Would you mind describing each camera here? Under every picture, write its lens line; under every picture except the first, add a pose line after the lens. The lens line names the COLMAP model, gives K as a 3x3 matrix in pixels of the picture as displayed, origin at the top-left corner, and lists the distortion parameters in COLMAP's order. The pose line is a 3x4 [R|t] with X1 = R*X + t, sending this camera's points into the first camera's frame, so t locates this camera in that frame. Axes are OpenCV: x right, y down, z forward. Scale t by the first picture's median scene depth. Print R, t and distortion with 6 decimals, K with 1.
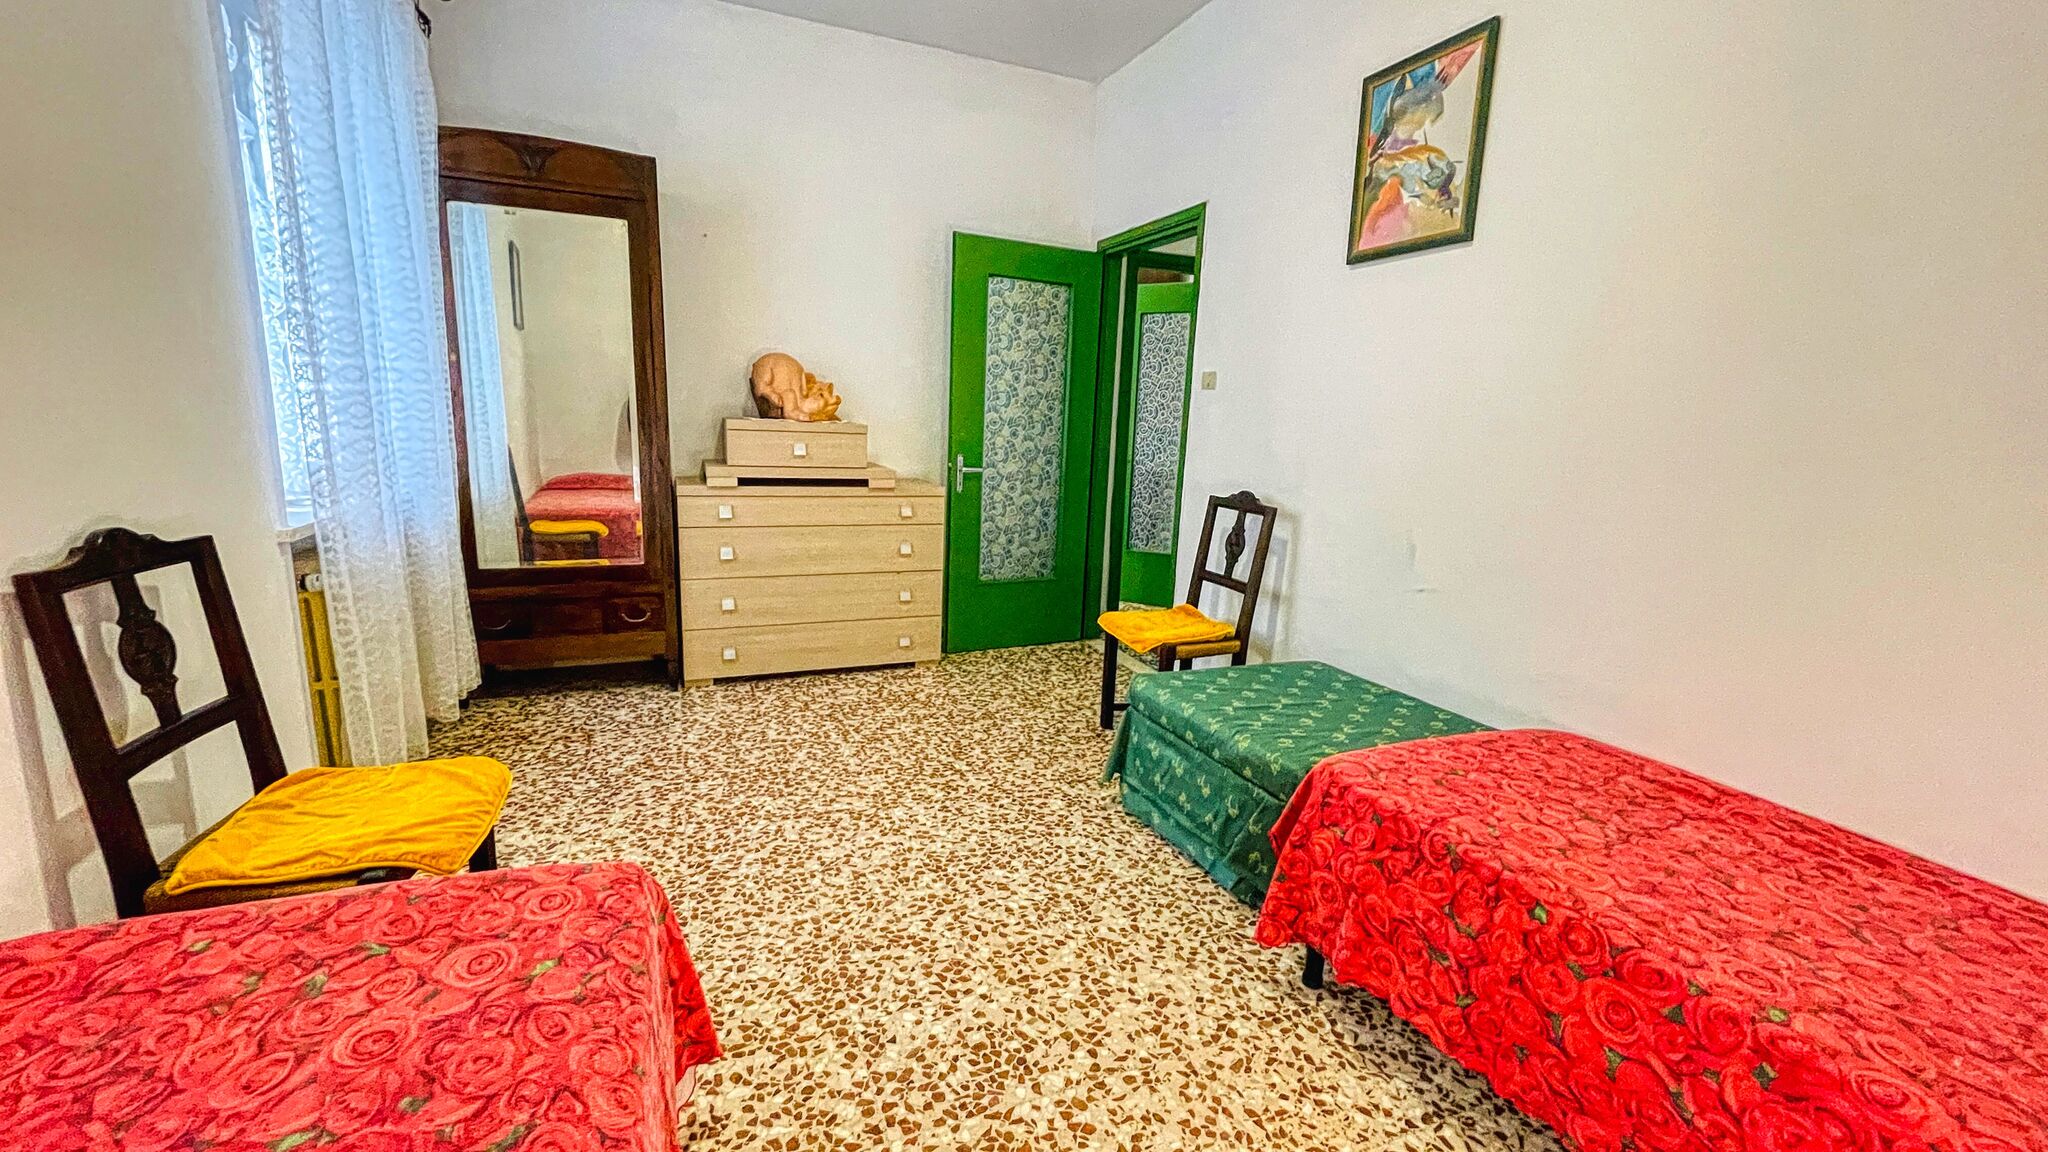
lens RADIAL K [[818.3, 0, 1023.3], [0, 818.3, 576.3], [0, 0, 1]] dist [-0.005652, 0.001339]
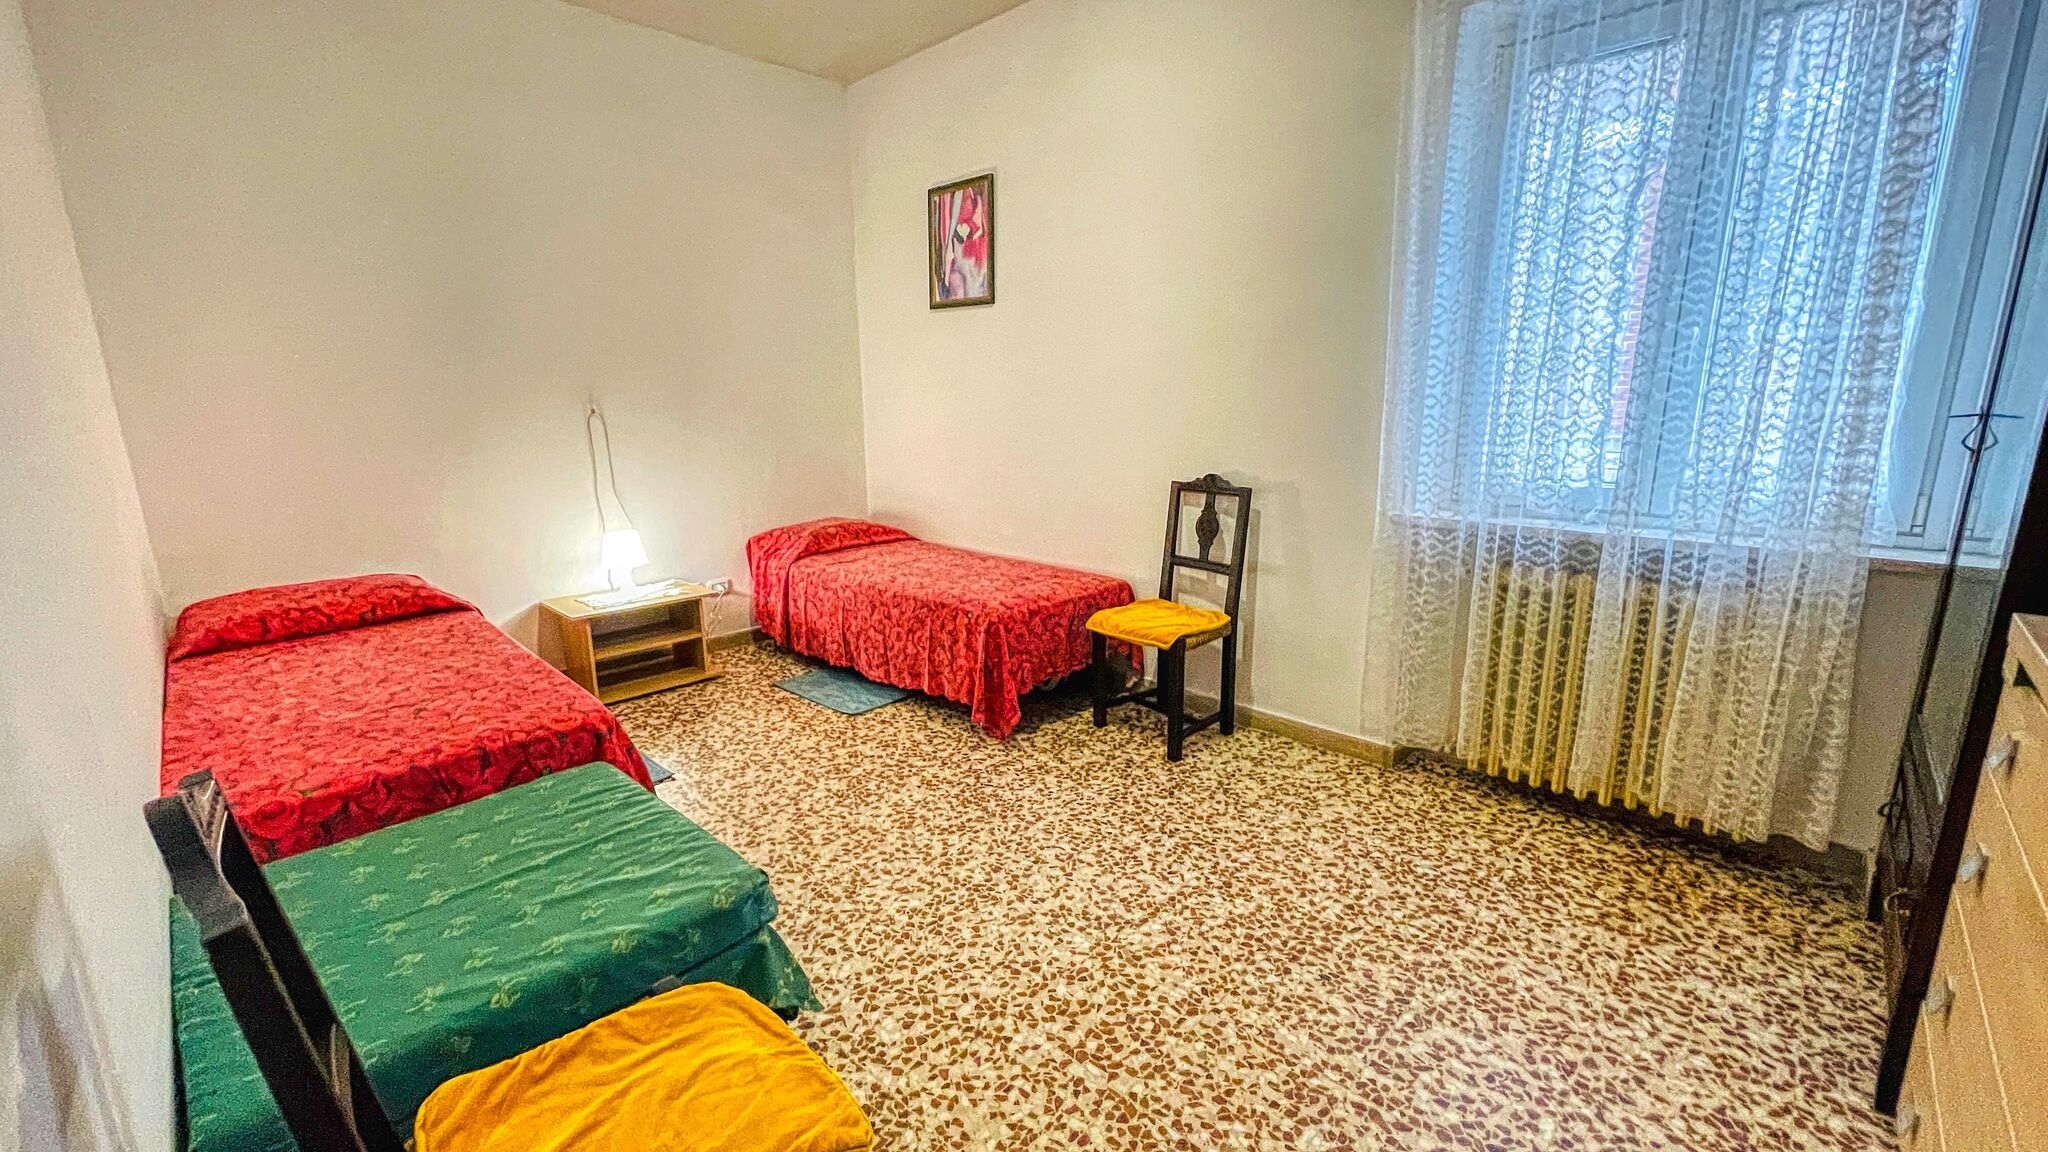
lens RADIAL K [[818.3, 0, 1020.2], [0, 818.3, 573.4], [0, 0, 1]] dist [-0.005652, 0.001339]
pose [[-0.919513, 0.051507, -0.389671, 0.191393], [-0.101931, 0.926215, 0.362955, -0.322642], [0.379614, 0.373461, -0.846416, 1.564712]]
